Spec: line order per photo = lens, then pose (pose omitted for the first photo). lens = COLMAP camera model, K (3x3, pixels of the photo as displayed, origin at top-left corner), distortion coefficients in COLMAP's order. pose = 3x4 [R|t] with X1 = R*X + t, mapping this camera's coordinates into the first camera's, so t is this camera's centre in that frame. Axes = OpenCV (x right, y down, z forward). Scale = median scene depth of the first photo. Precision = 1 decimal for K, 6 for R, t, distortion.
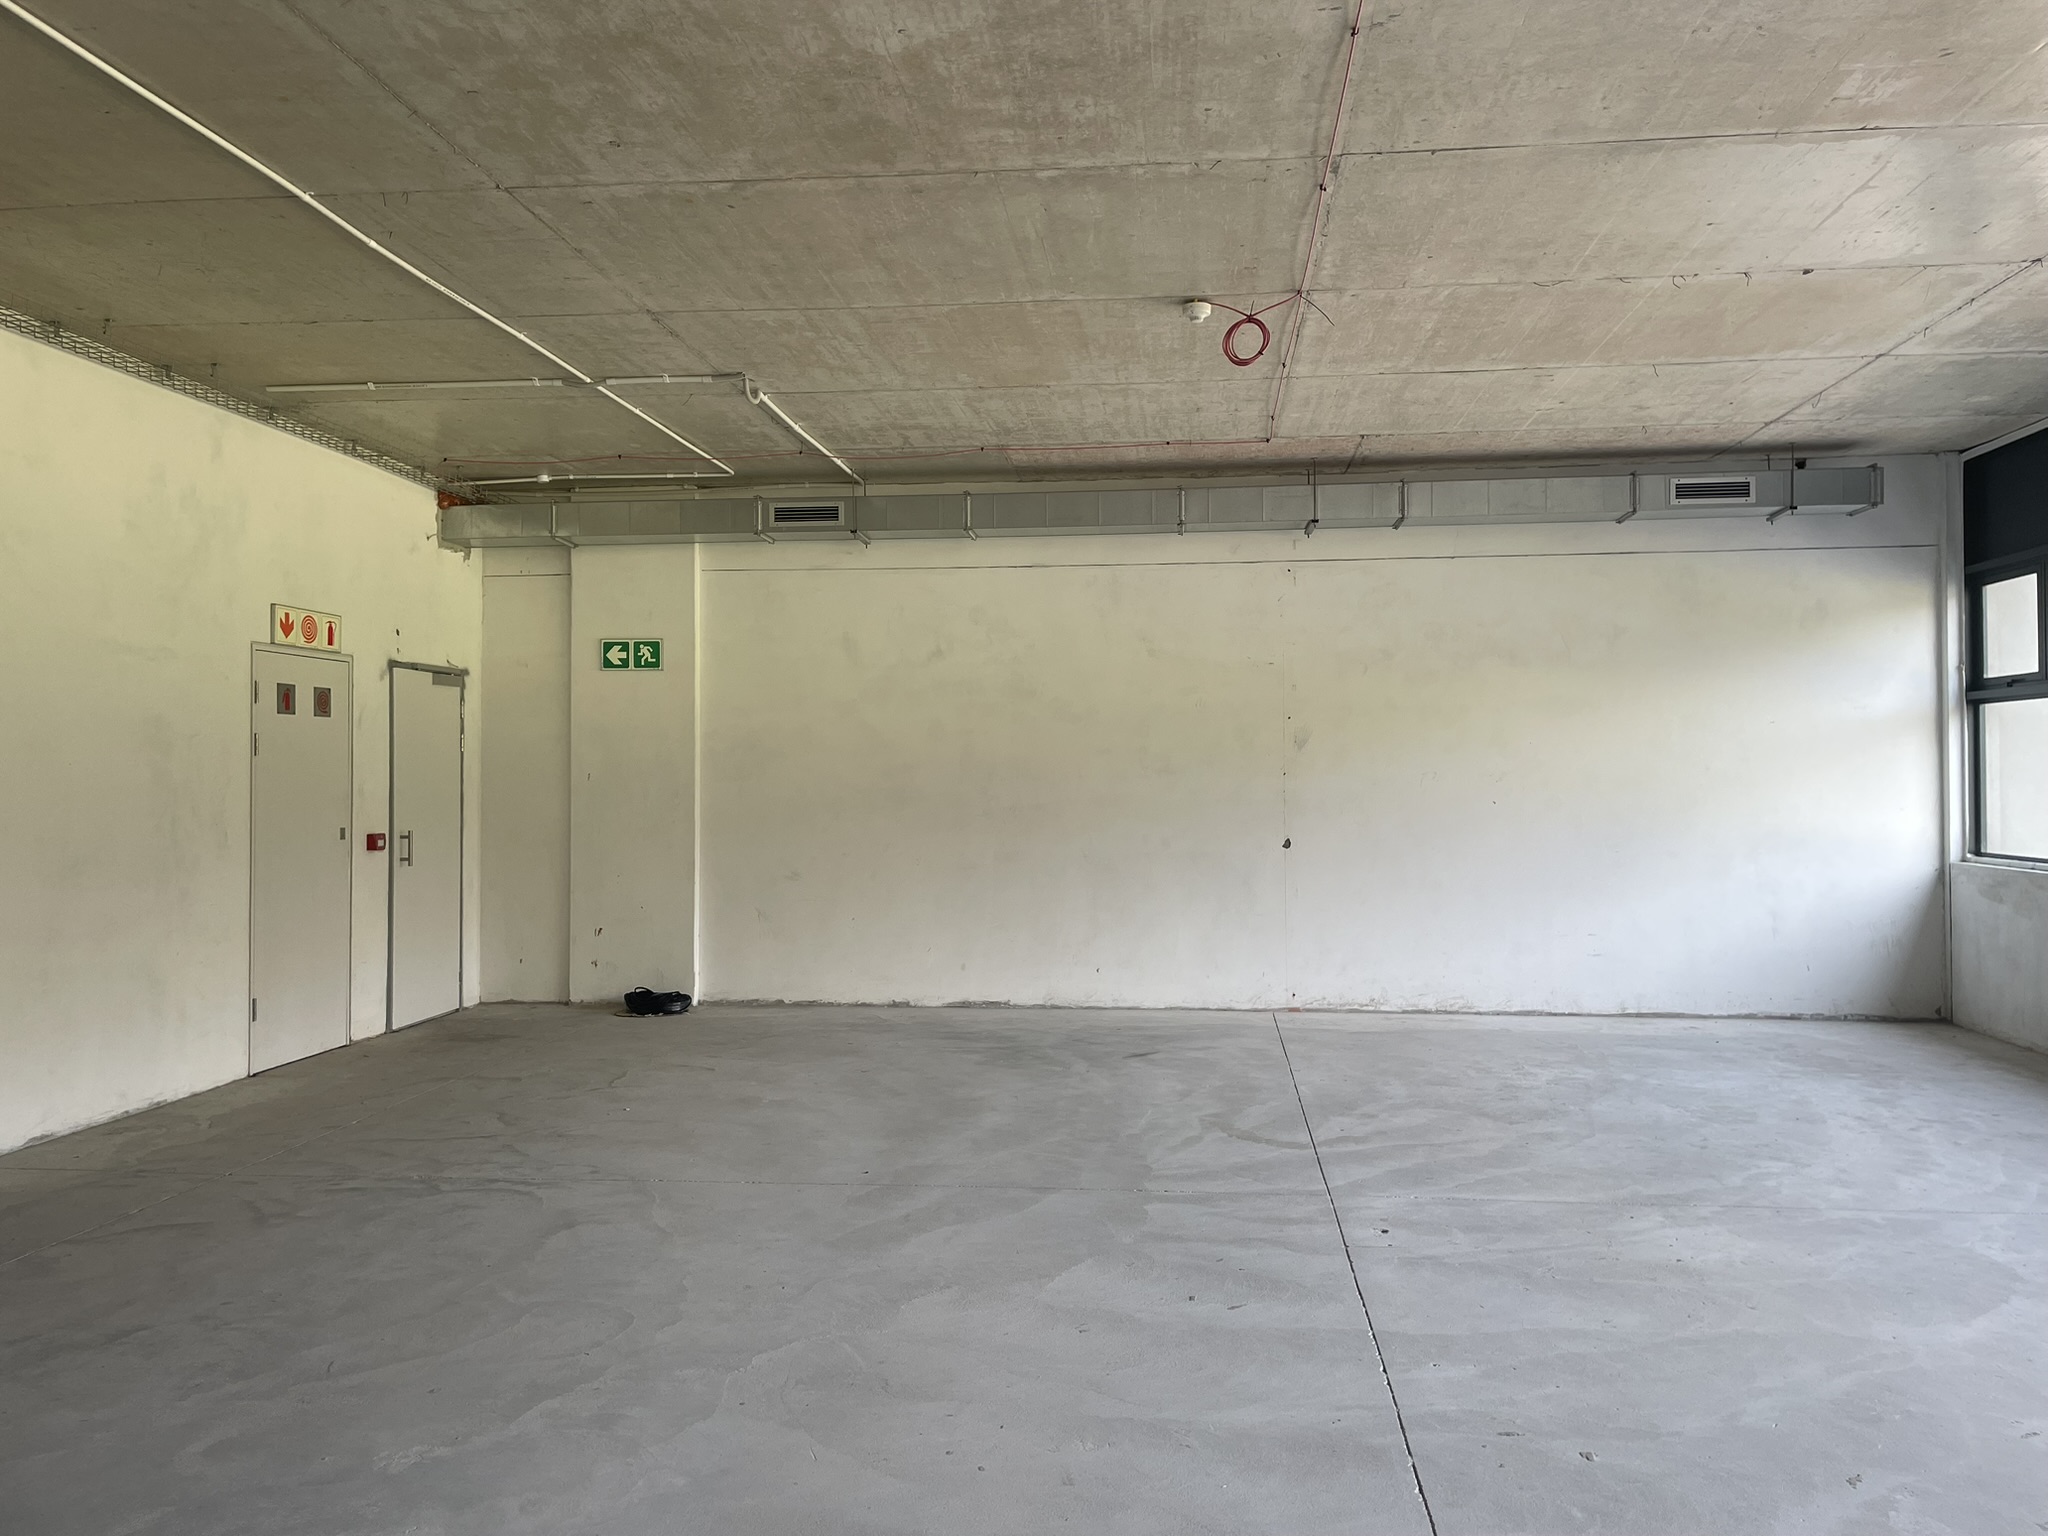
lens RADIAL K [[1552.7, 0, 1033.2], [0, 1552.7, 748.1], [0, 0, 1]] dist [0.106298, -0.142620]
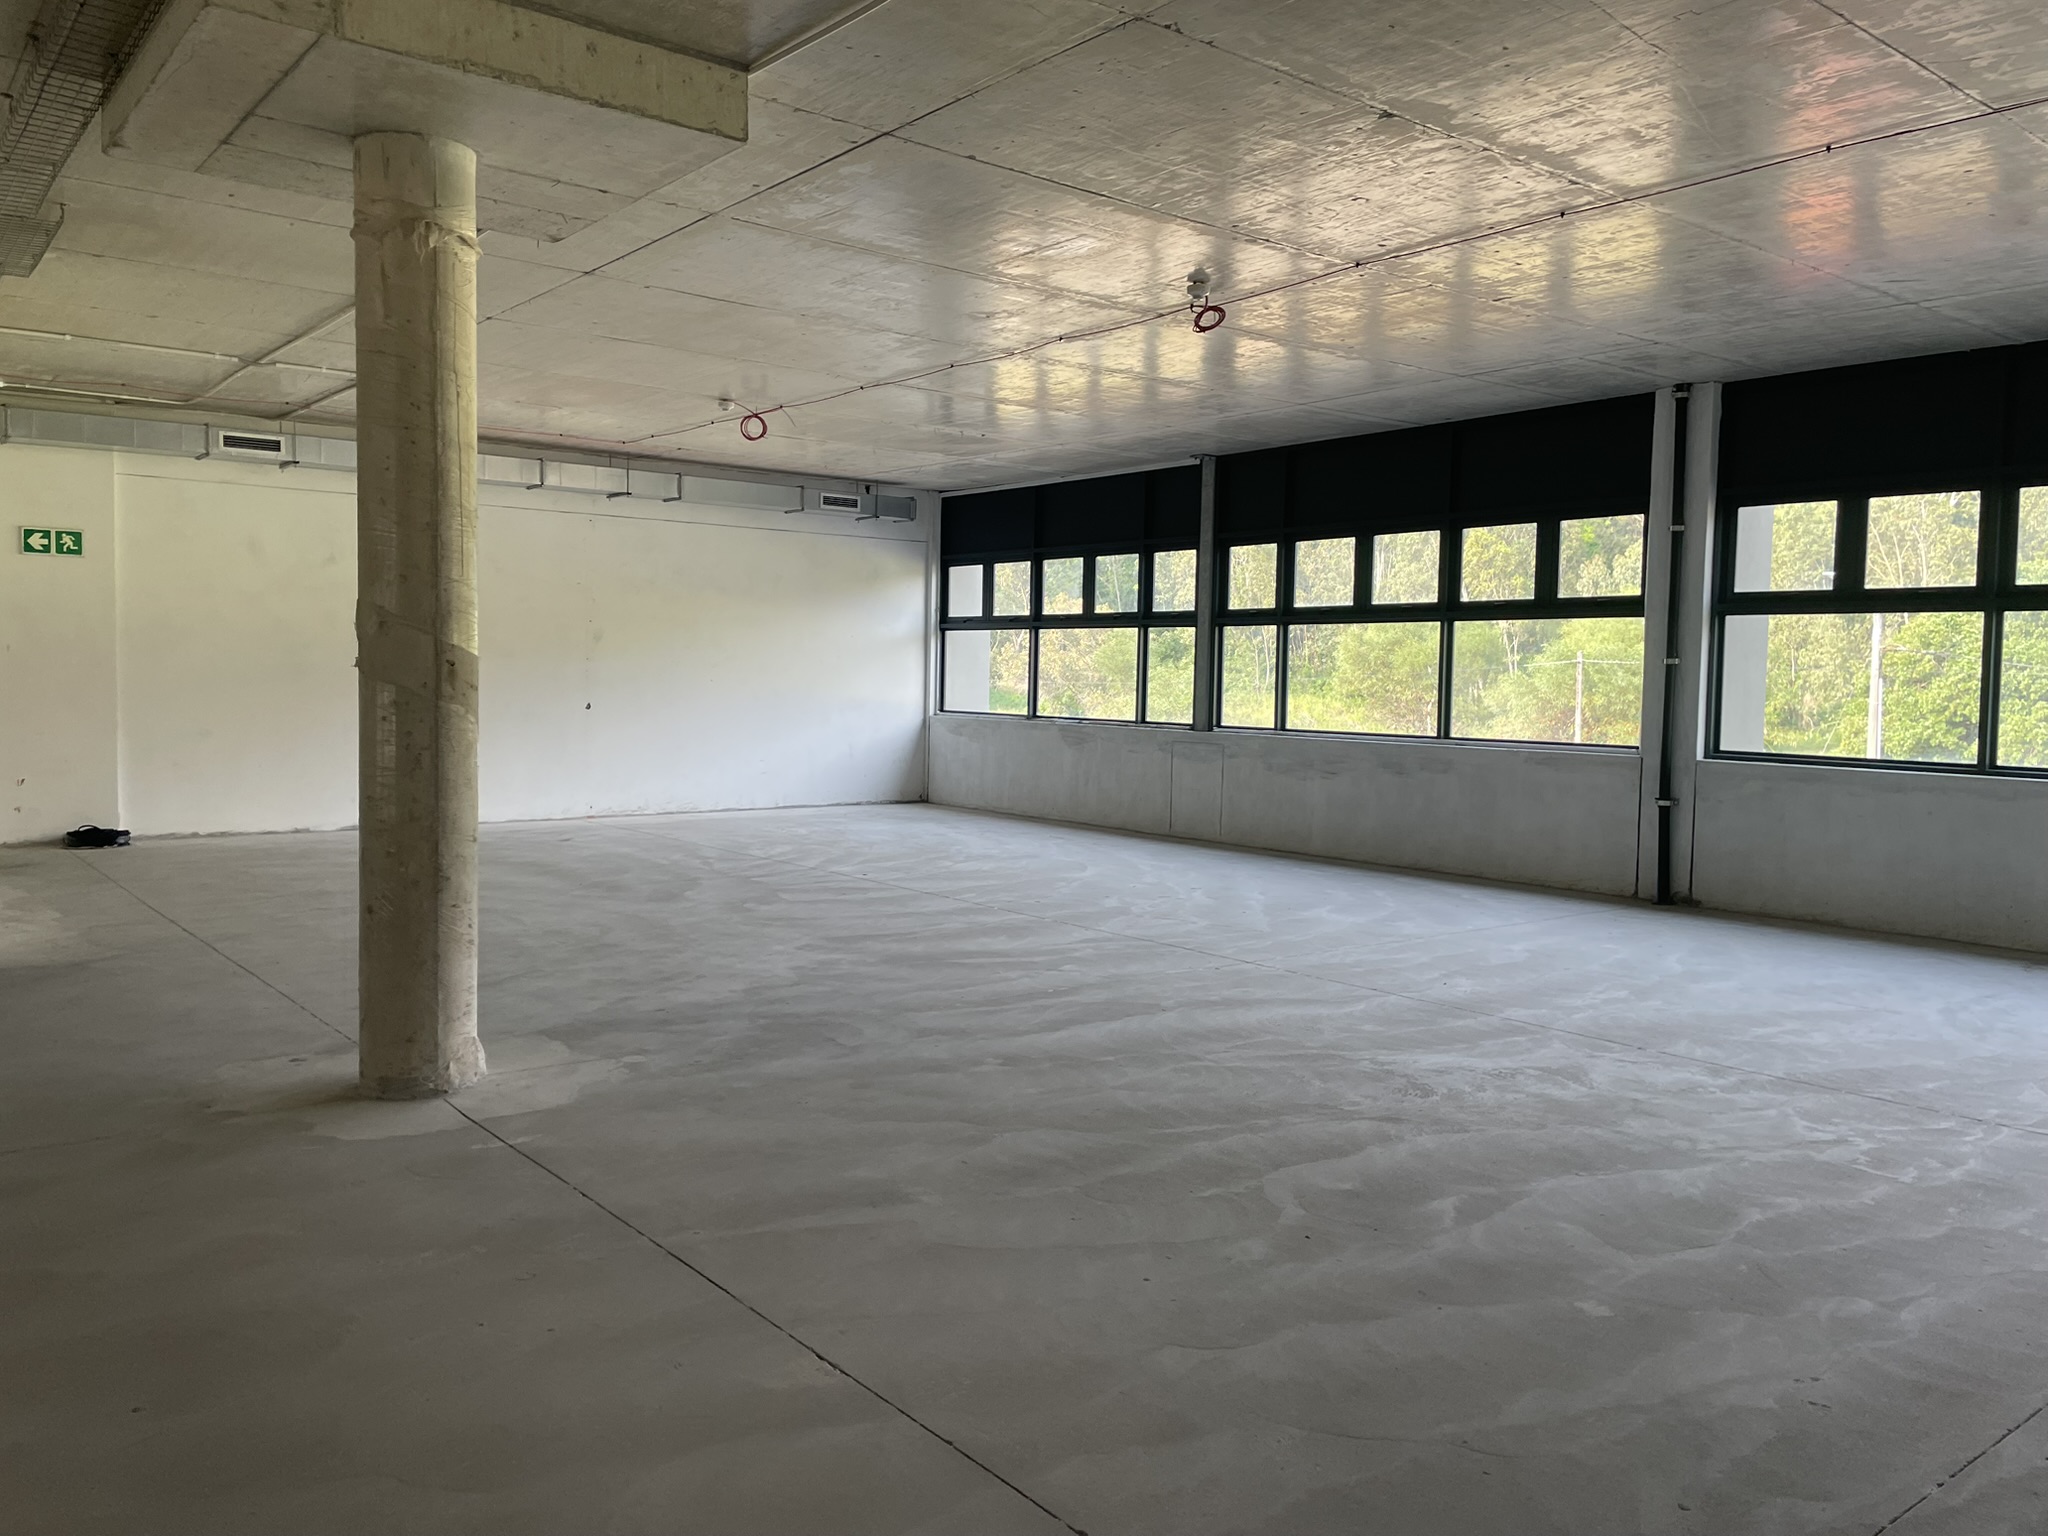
lens RADIAL K [[1550.7, 0, 1038.4], [0, 1550.7, 754.6], [0, 0, 1]] dist [0.095703, -0.121433]
pose [[0.706888, -0.021018, 0.707014, -0.604318], [-0.033622, 0.997430, 0.063268, -0.001417], [-0.706526, -0.068495, 0.704364, -0.363892]]
